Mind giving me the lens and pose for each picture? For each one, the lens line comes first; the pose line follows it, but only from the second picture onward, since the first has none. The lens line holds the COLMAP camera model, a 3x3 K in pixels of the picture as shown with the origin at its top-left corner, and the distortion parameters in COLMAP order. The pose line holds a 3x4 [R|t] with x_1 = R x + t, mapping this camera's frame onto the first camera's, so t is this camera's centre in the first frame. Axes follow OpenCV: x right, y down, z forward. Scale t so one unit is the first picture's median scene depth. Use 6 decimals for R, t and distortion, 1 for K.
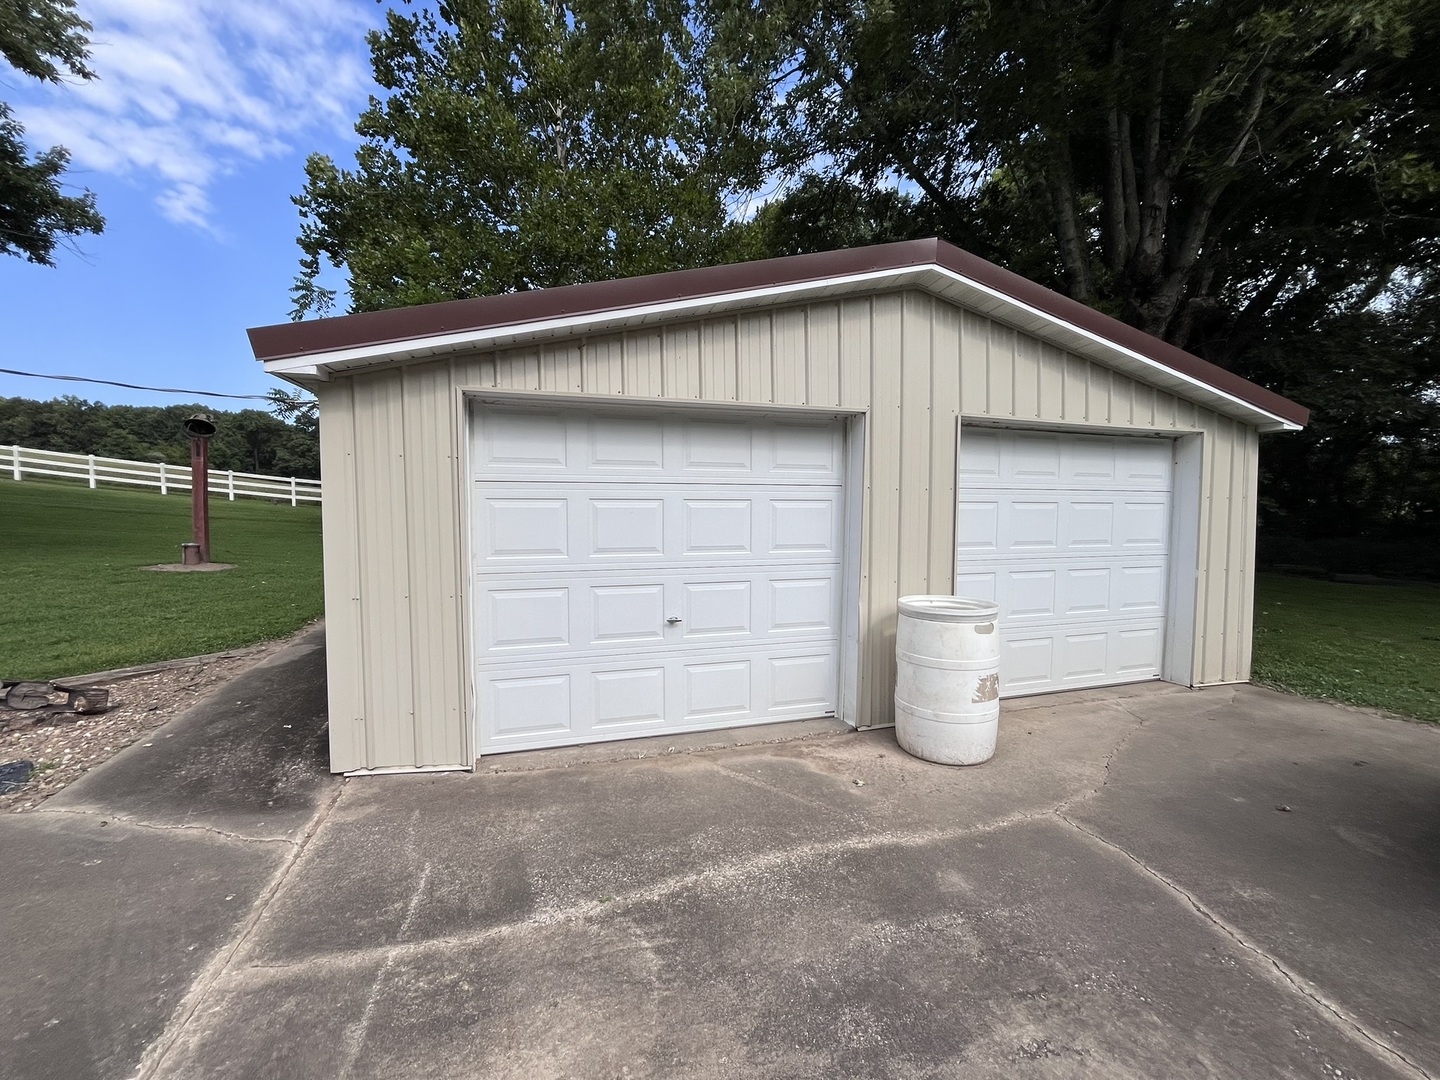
lens RADIAL K [[579.4, 0, 717.8], [0, 579.4, 539.1], [0, 0, 1]] dist [-0.001659, -0.000313]
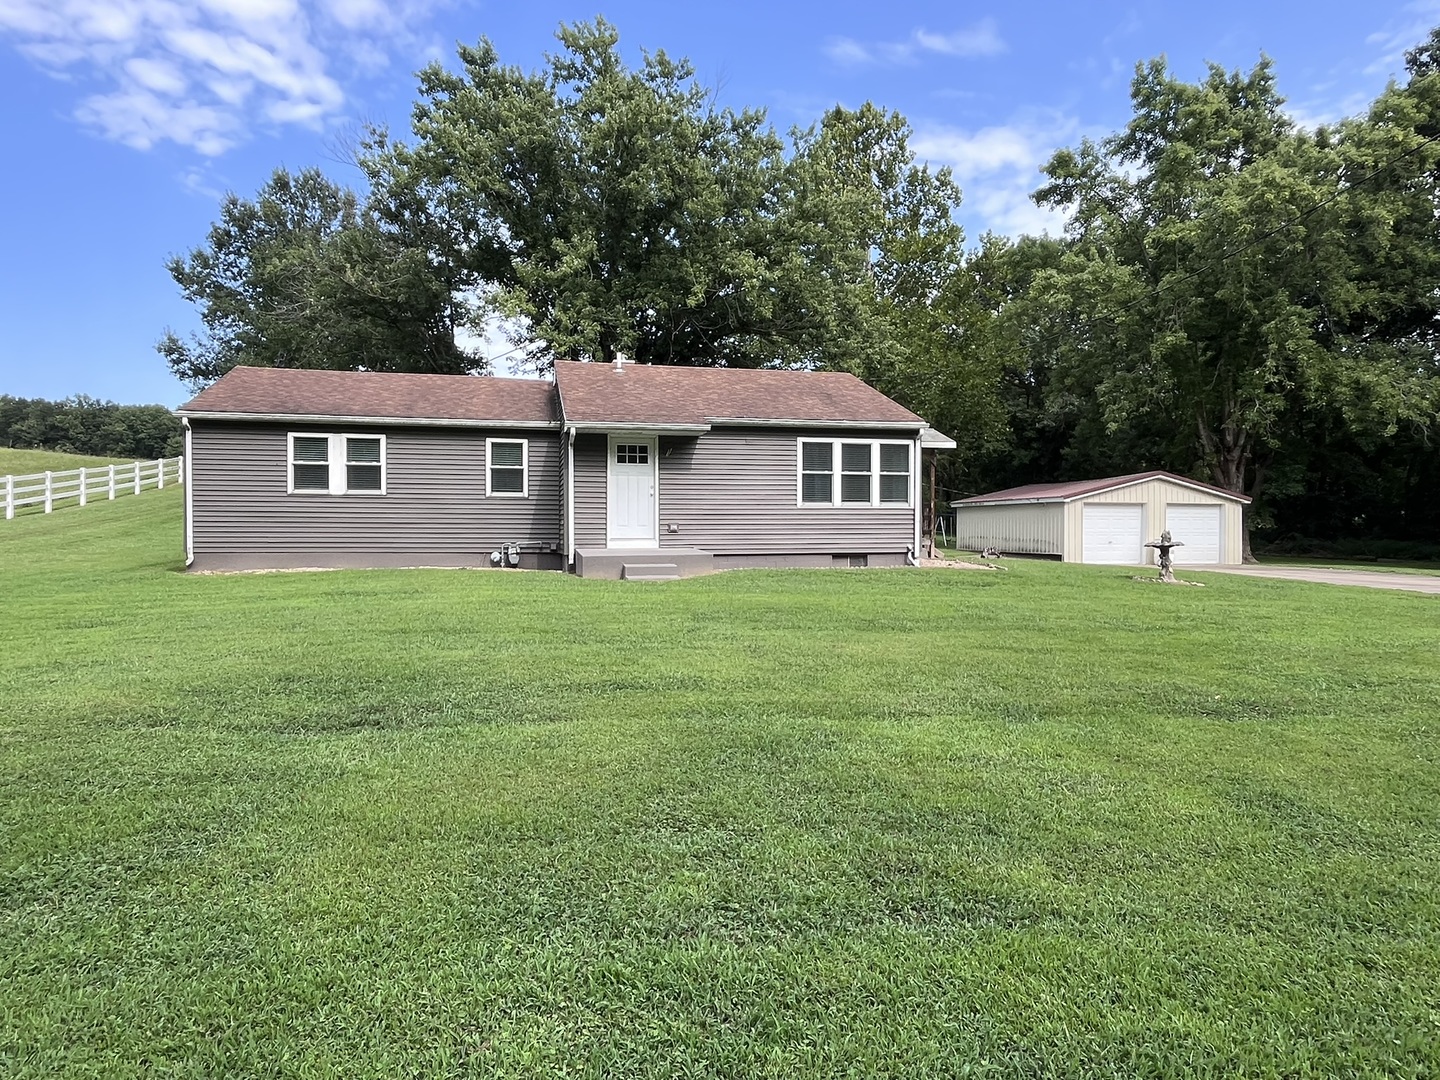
lens RADIAL K [[830.5, 0, 684.7], [0, 830.5, 531.2], [0, 0, 1]] dist [-0.012969, -0.004072]
pose [[0.992366, 0.004283, -0.123255, -2.185195], [-0.010043, 0.998884, -0.046148, 0.315534], [0.122920, 0.047034, 0.991301, -5.080137]]
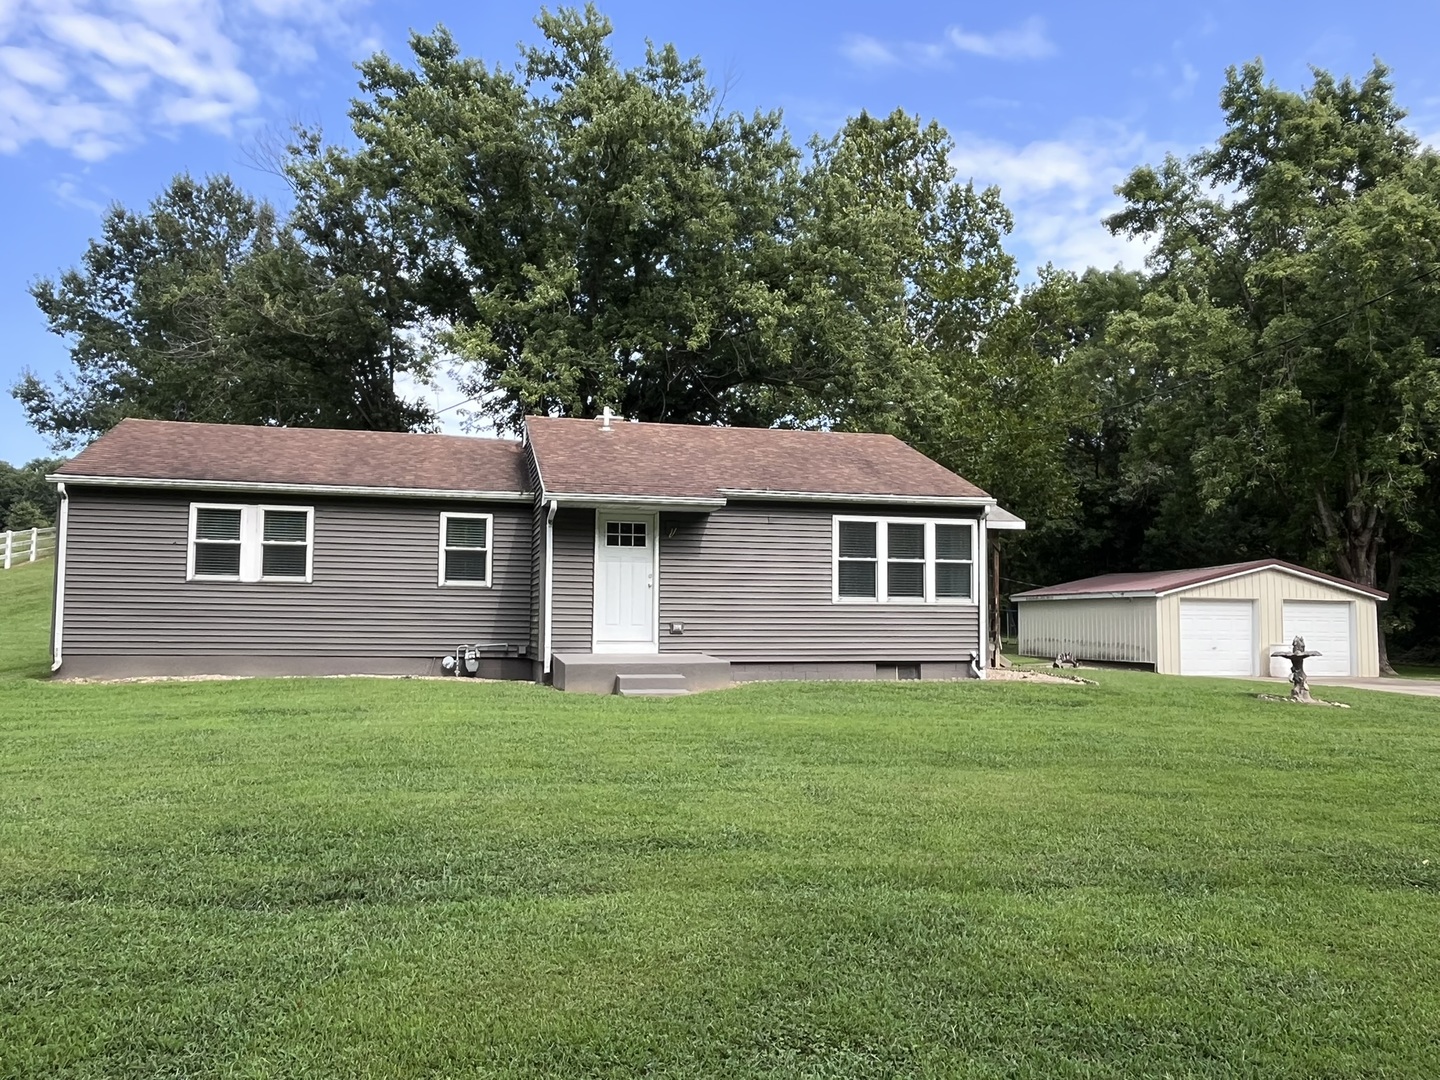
lens RADIAL K [[1046.4, 0, 678.9], [0, 1046.4, 547.4], [0, 0, 1]] dist [-0.009253, -0.014275]
pose [[0.994056, 0.004541, -0.108771, -2.273894], [-0.017864, 0.992391, -0.121823, 0.299090], [0.107390, 0.123042, 0.986574, -5.082840]]
